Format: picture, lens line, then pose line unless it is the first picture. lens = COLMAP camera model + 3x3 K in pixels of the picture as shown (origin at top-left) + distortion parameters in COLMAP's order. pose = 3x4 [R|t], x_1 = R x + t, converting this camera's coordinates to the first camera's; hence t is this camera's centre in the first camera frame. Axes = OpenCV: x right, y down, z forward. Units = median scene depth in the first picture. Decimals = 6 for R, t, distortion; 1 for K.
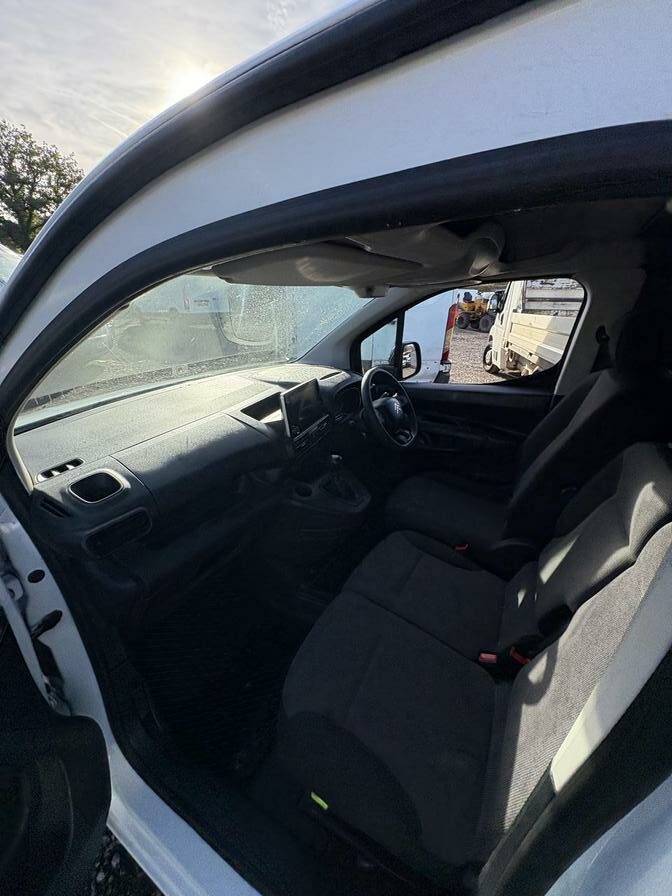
lens RADIAL K [[357.4, 0, 340.3], [0, 357.4, 444.3], [0, 0, 1]] dist [-0.001144, 0.000161]
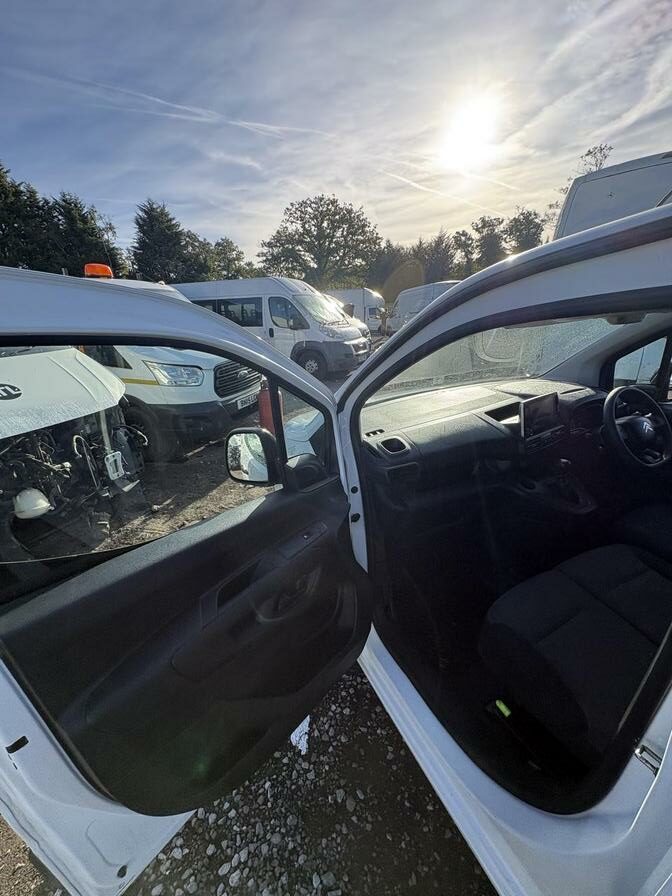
lens RADIAL K [[357.4, 0, 334.4], [0, 357.4, 445.5], [0, 0, 1]] dist [-0.001144, 0.000161]
pose [[0.809565, 0.144231, -0.569036, 0.029756], [-0.164697, 0.986220, 0.015658, 0.077430], [0.563453, 0.081043, 0.822164, -0.305058]]
